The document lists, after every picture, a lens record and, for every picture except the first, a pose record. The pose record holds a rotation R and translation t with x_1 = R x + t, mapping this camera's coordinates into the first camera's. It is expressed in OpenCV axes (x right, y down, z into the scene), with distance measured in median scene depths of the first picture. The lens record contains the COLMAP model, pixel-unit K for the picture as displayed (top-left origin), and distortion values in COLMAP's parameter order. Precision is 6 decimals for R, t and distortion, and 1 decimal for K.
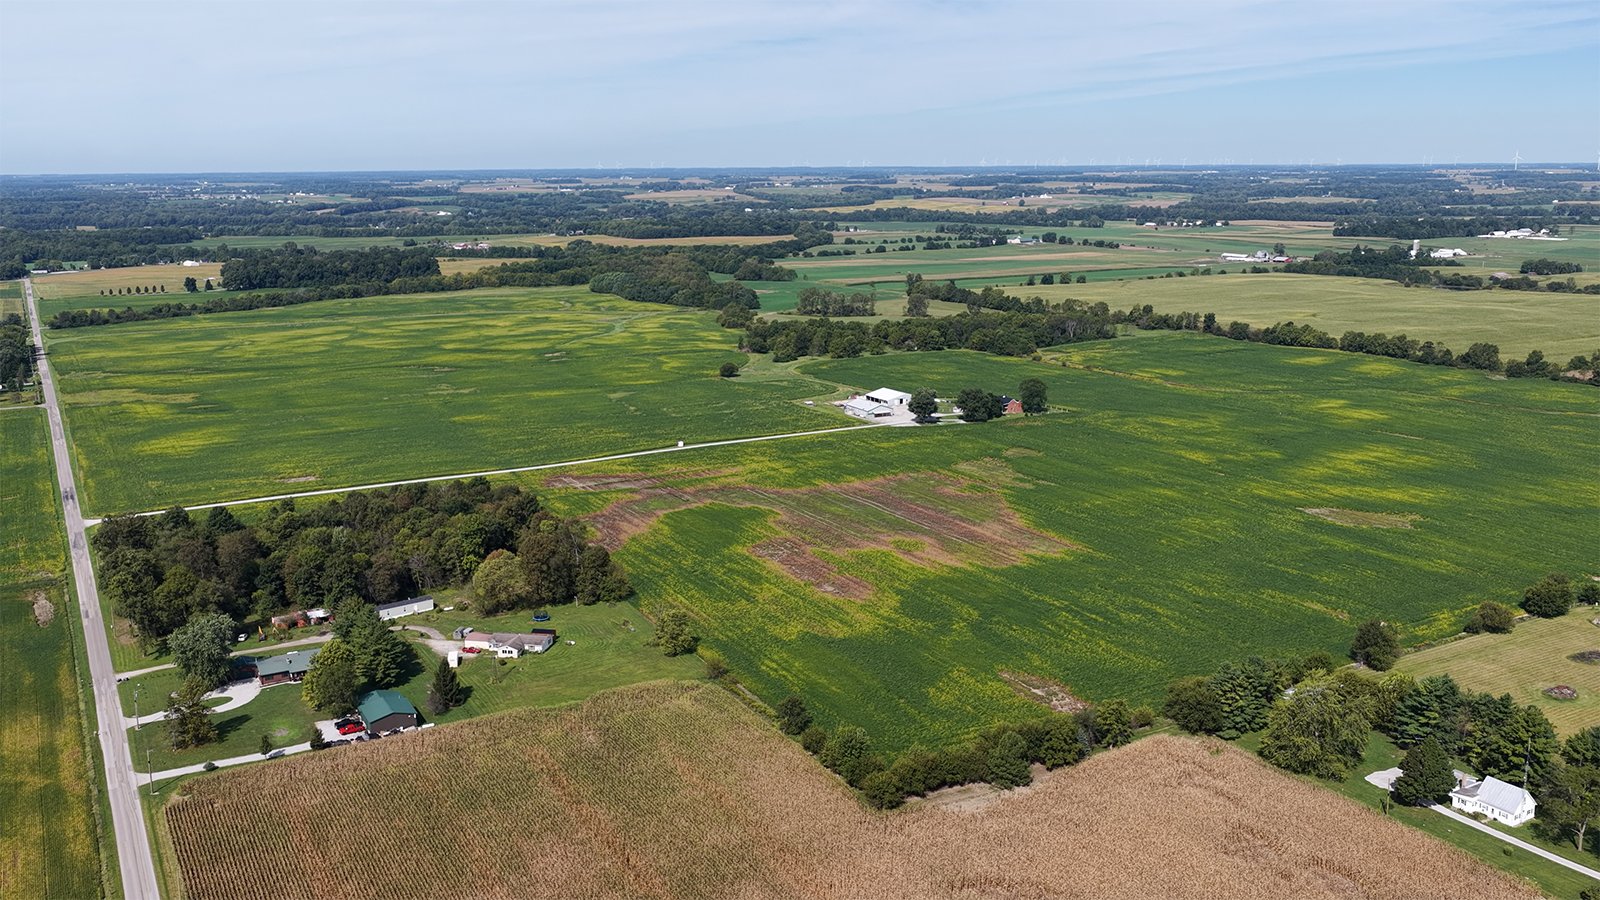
lens RADIAL K [[1369.5, 0, 800.3], [0, 1369.5, 450.2], [0, 0, 1]] dist [-0.009627, 0.000847]
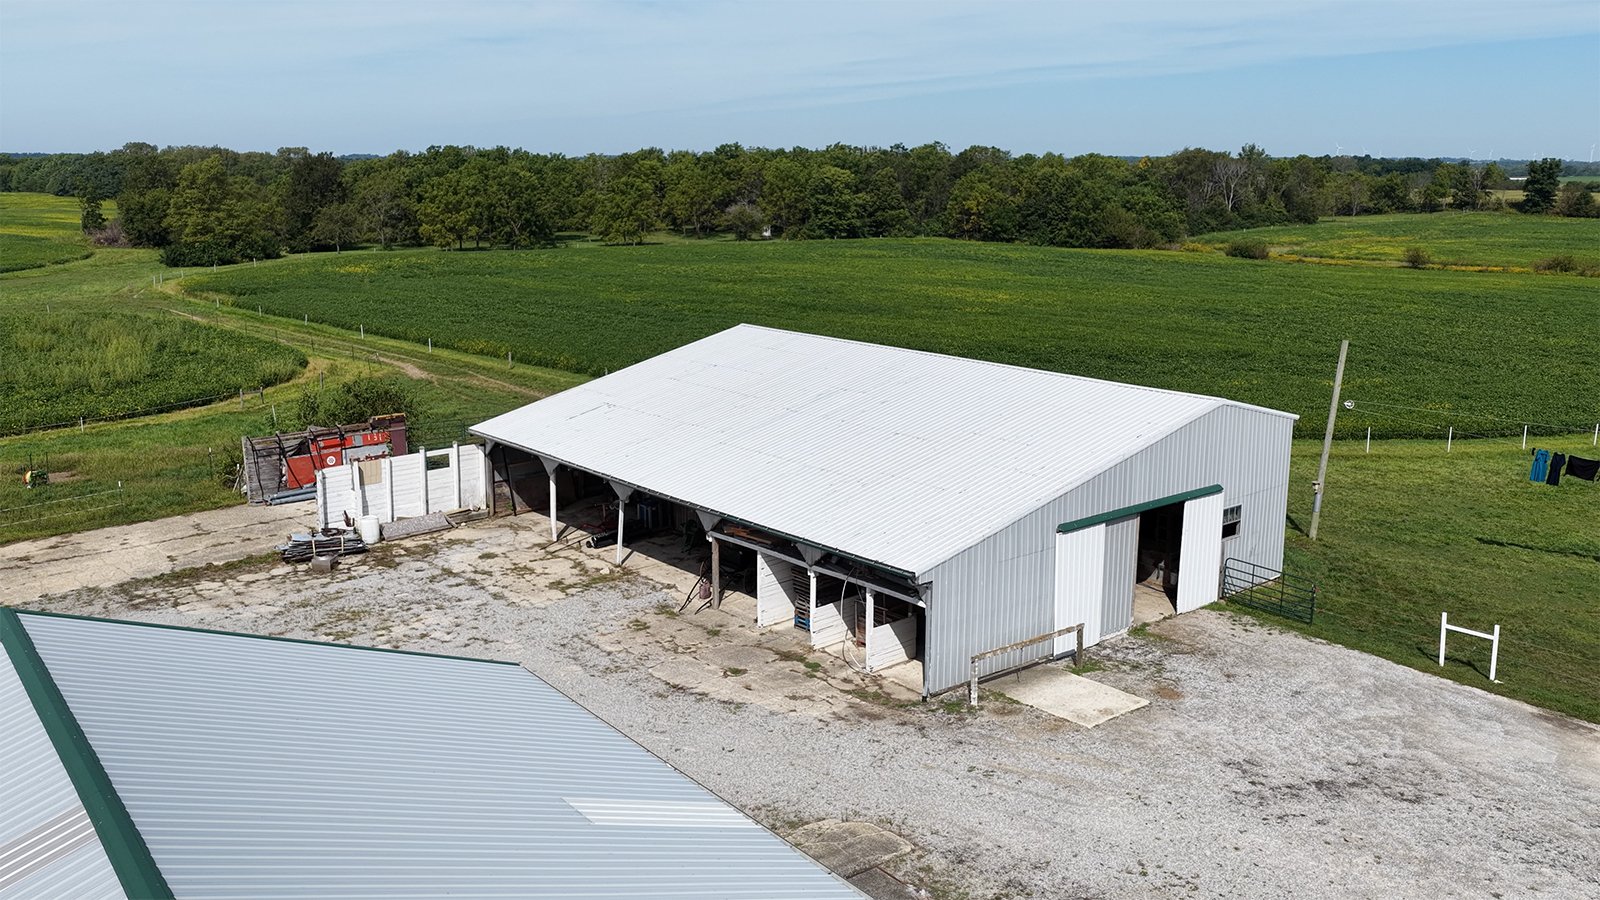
lens RADIAL K [[1369.5, 0, 804.6], [0, 1369.5, 445.6], [0, 0, 1]] dist [-0.009627, 0.000847]
pose [[0.982256, -0.025306, 0.185828, 0.040745], [0.026127, 0.999657, -0.001971, -0.031588], [-0.185714, 0.006791, 0.982580, 0.751159]]
